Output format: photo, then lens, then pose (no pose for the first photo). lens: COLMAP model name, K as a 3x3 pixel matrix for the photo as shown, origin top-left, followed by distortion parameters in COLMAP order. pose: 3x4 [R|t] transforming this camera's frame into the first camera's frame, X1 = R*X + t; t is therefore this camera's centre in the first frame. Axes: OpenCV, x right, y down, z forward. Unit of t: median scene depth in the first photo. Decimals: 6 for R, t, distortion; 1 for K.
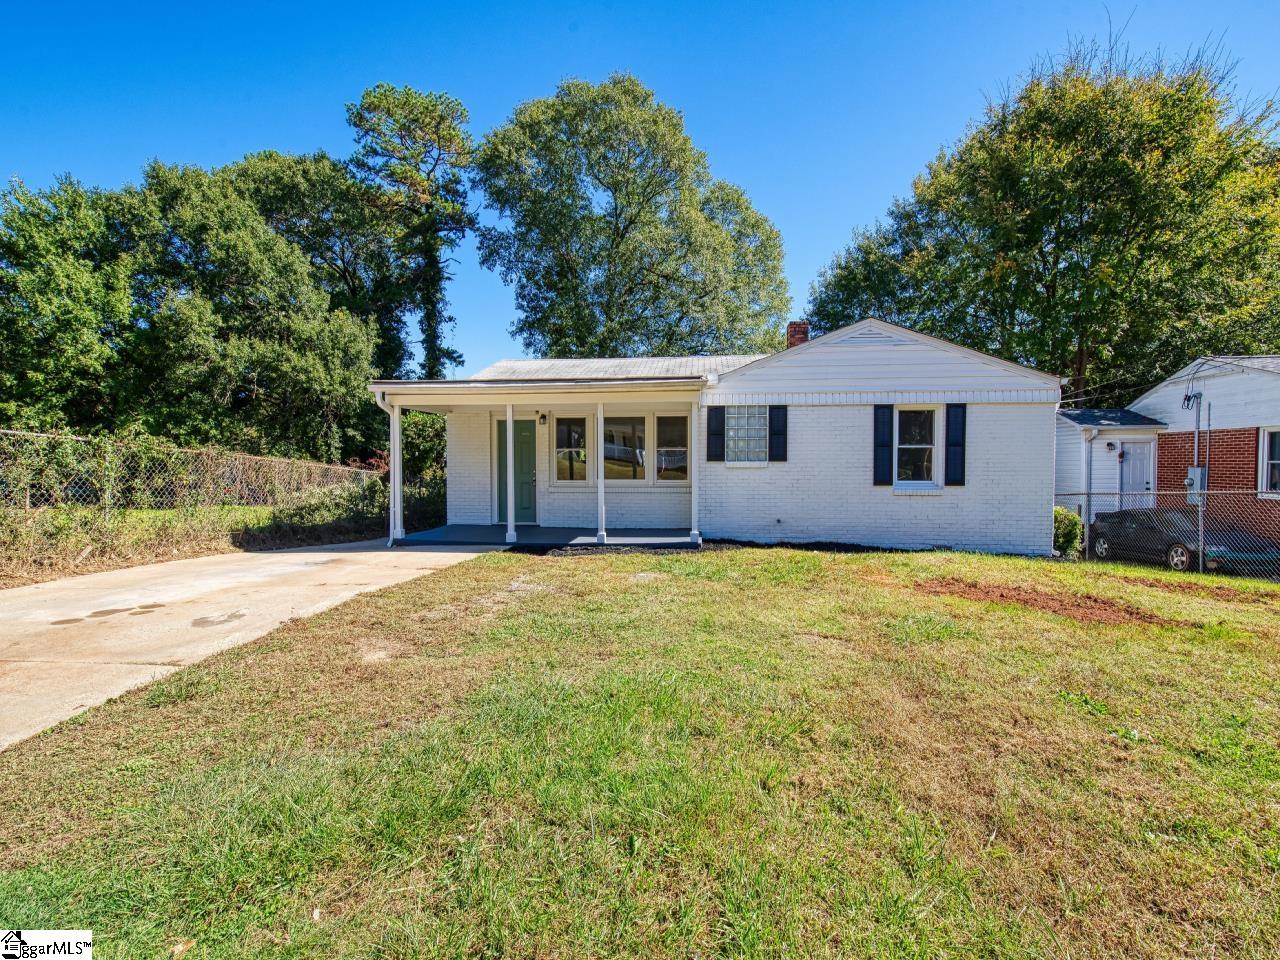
lens RADIAL K [[553.5, 0, 639.5], [0, 553.5, 481.6], [0, 0, 1]] dist [0.002462, -0.001438]
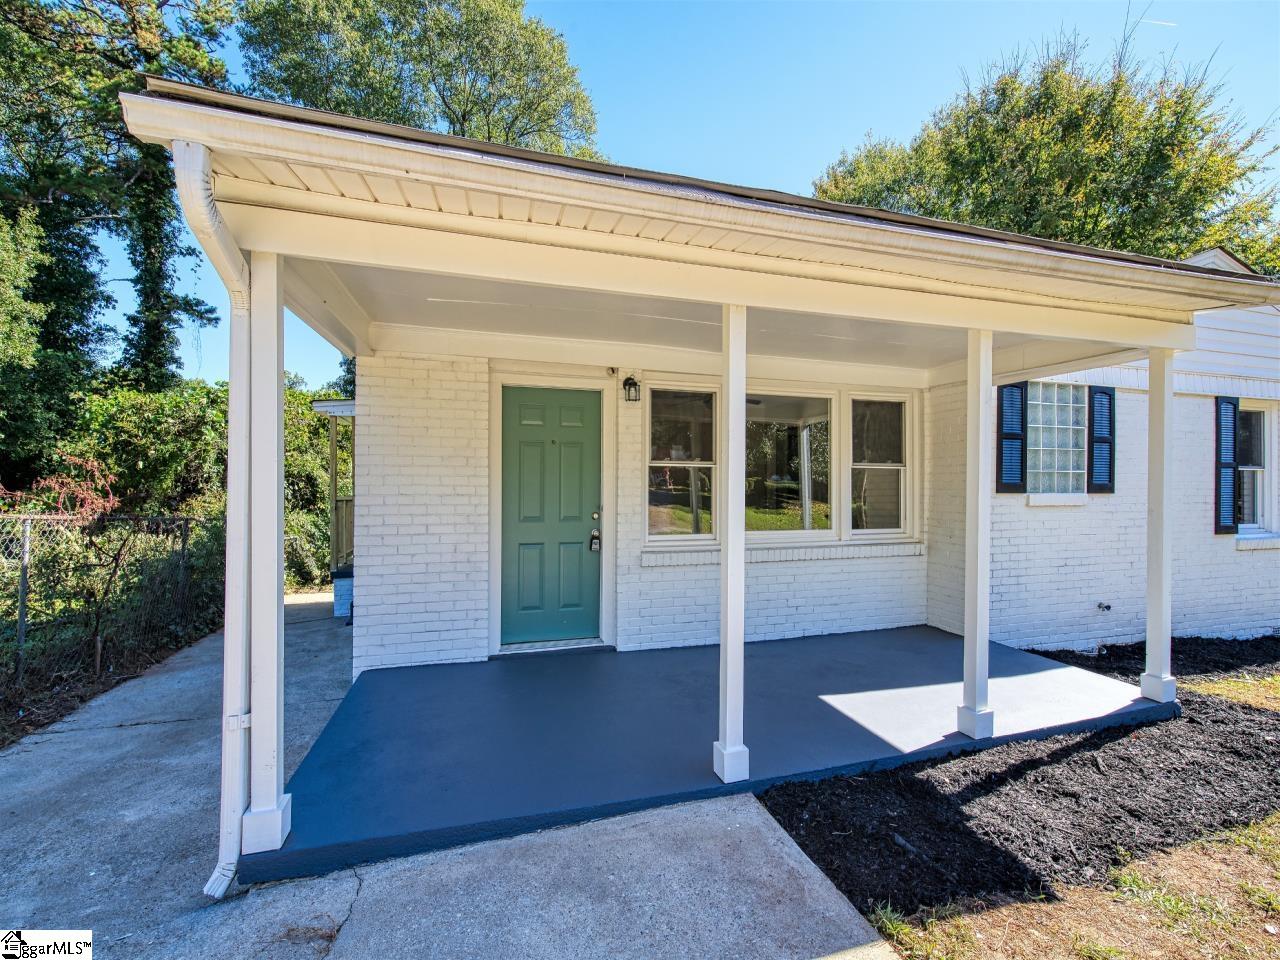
lens RADIAL K [[553.5, 0, 639.1], [0, 553.5, 479.7], [0, 0, 1]] dist [0.002462, -0.001438]
pose [[0.919447, 0.004589, 0.393188, -0.151339], [0.006693, 0.999604, -0.027318, -0.015865], [-0.393157, 0.027749, 0.919052, 0.286415]]
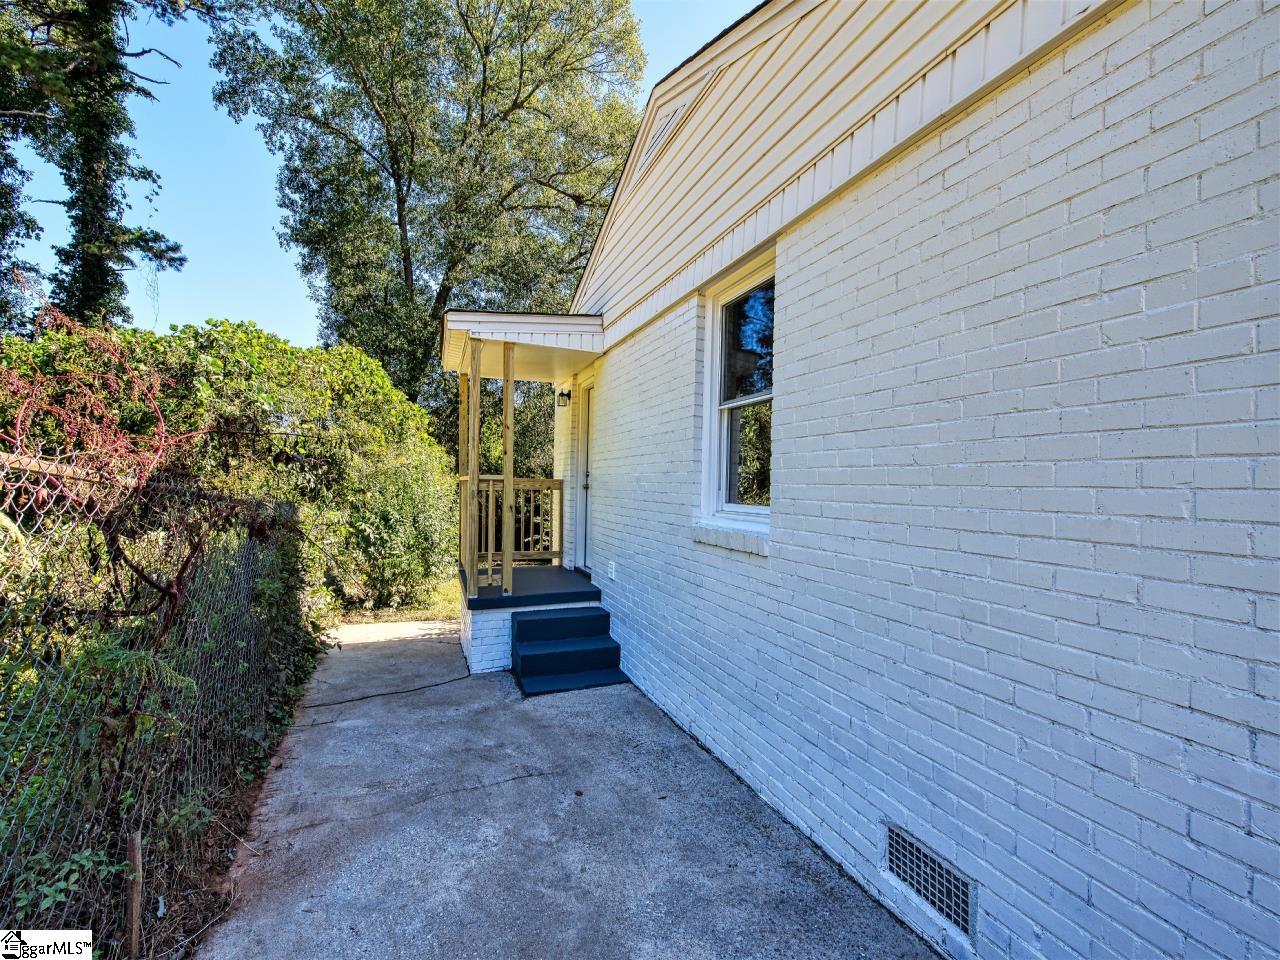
lens RADIAL K [[553.5, 0, 641.5], [0, 553.5, 482.0], [0, 0, 1]] dist [0.002462, -0.001438]
pose [[0.879642, 0.021214, 0.475163, -0.232869], [-0.006337, 0.999439, -0.032888, -0.006571], [-0.475594, 0.025918, 0.879283, 0.463795]]
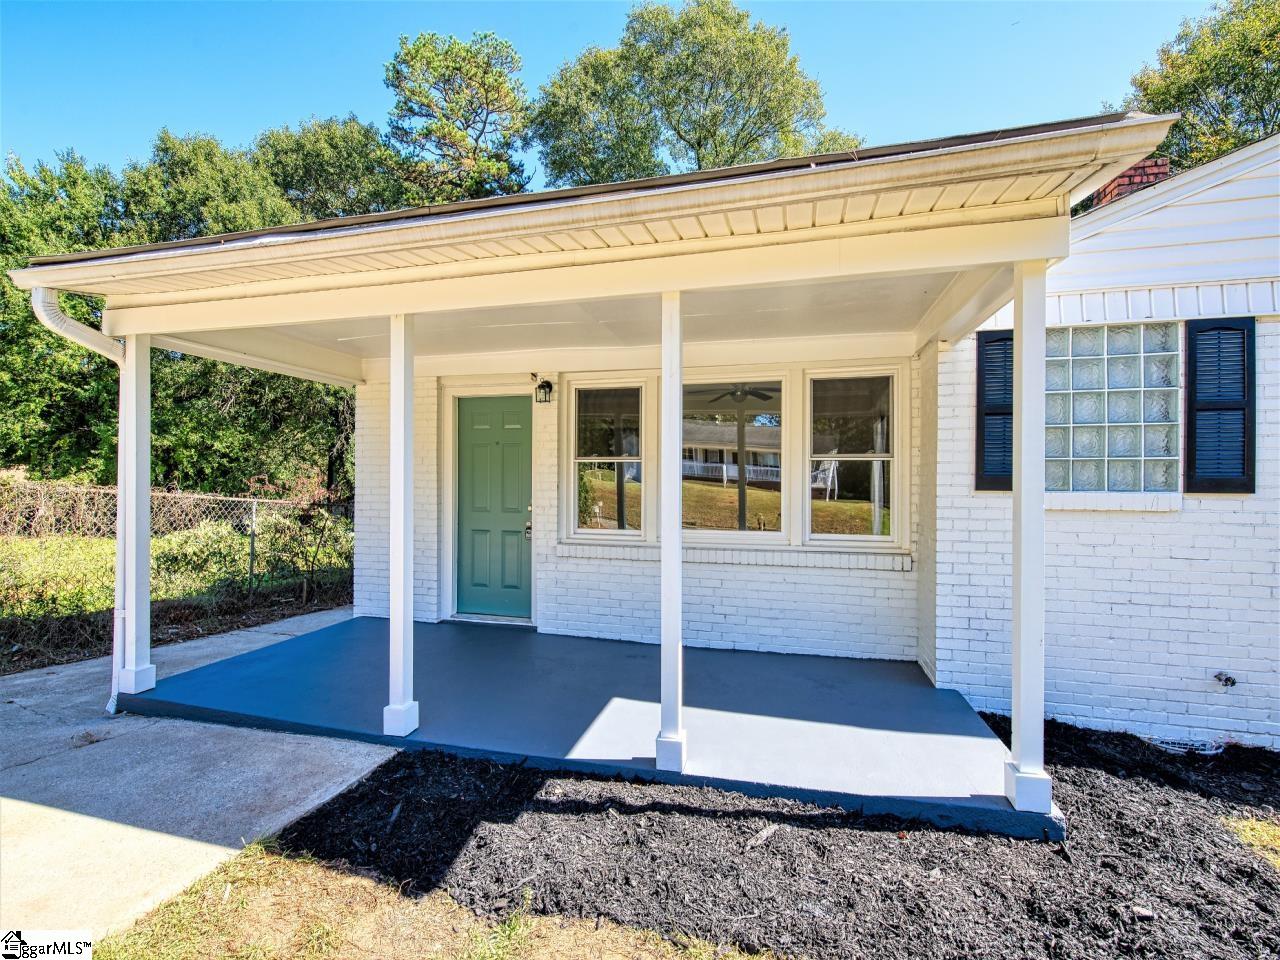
lens RADIAL K [[553.5, 0, 642.1], [0, 553.5, 481.5], [0, 0, 1]] dist [0.002462, -0.001438]
pose [[0.990510, 0.004642, -0.137366, -0.016629], [-0.009203, 0.999427, -0.032584, -0.012335], [0.137136, 0.033538, 0.989984, 0.263856]]
